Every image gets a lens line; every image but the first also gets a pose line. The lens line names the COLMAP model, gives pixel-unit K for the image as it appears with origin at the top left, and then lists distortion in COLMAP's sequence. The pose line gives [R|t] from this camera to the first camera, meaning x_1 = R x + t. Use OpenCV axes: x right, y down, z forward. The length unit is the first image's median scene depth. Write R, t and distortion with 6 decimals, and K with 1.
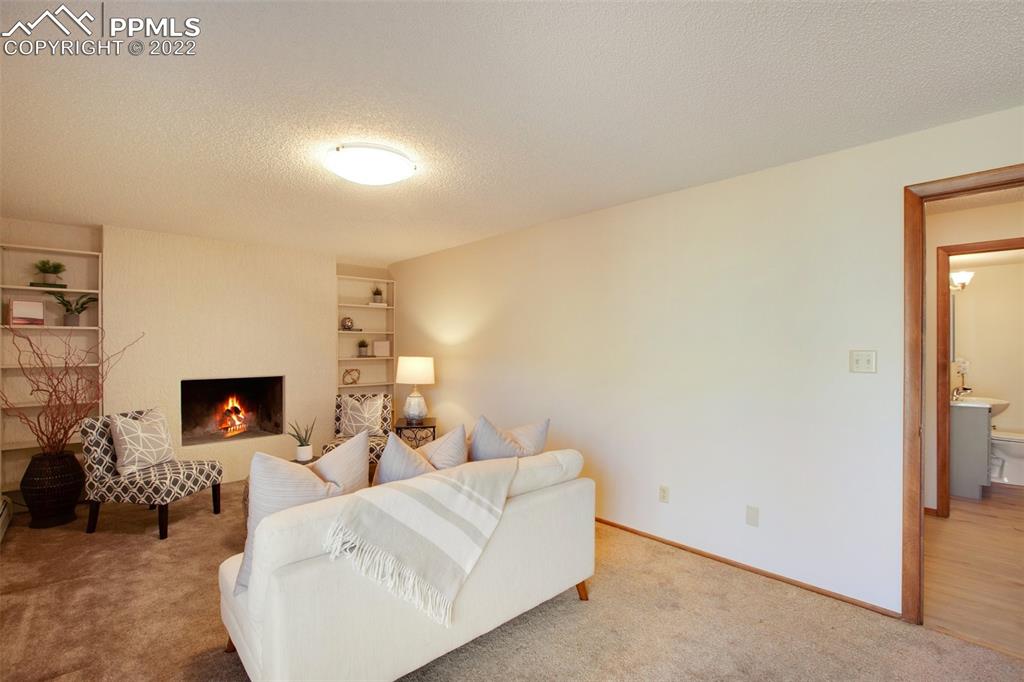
lens RADIAL K [[471.8, 0, 503.6], [0, 471.8, 351.7], [0, 0, 1]] dist [-0.037803, 0.003498]
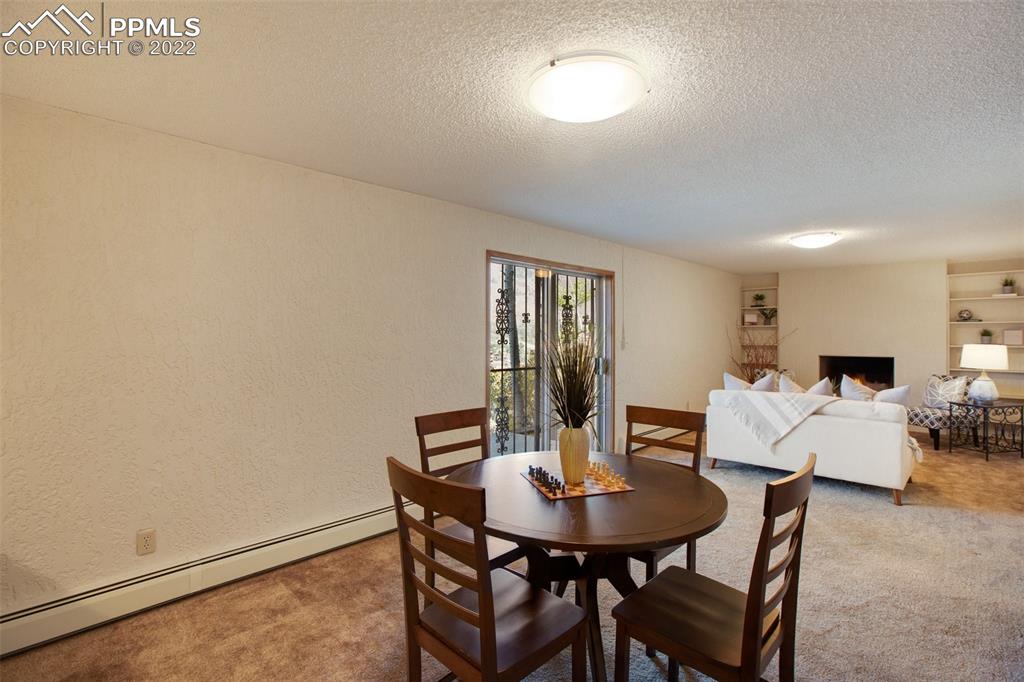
lens RADIAL K [[471.8, 0, 508.7], [0, 471.8, 340.6], [0, 0, 1]] dist [-0.037803, 0.003498]
pose [[0.035150, 0.011178, -0.999320, 1.093982], [-0.008802, 0.999902, 0.010875, -0.000766], [0.999343, 0.008414, 0.035245, -0.208548]]
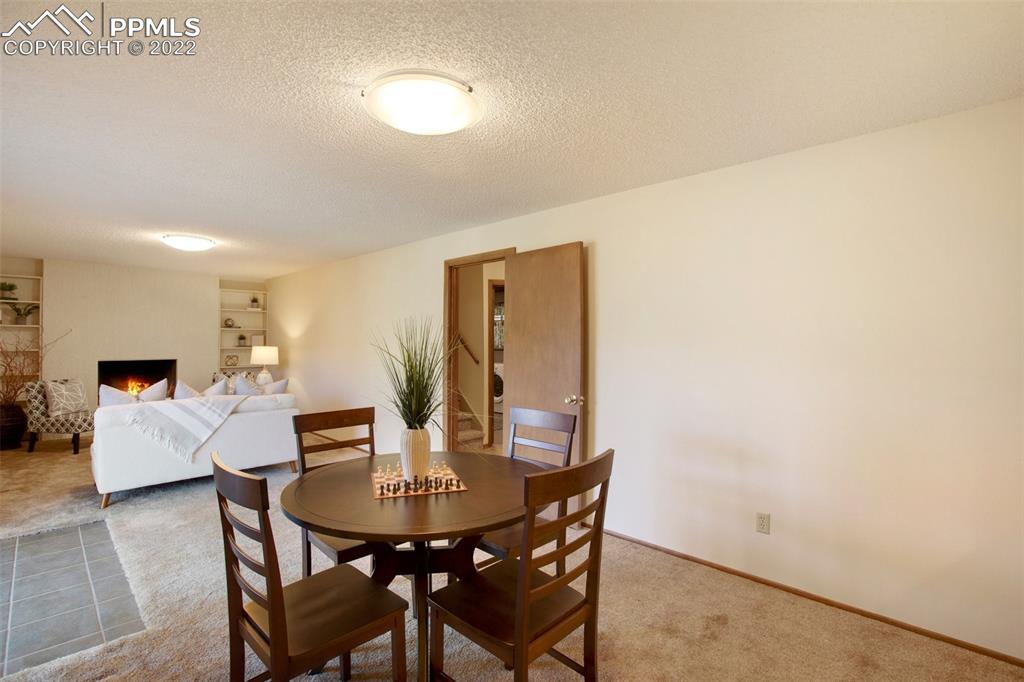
lens RADIAL K [[471.8, 0, 517.6], [0, 471.8, 339.7], [0, 0, 1]] dist [-0.037803, 0.003498]
pose [[0.997438, 0.006280, 0.071263, 0.643975], [-0.005403, 0.999907, -0.012490, 0.004916], [-0.071334, 0.012073, 0.997379, -0.668977]]
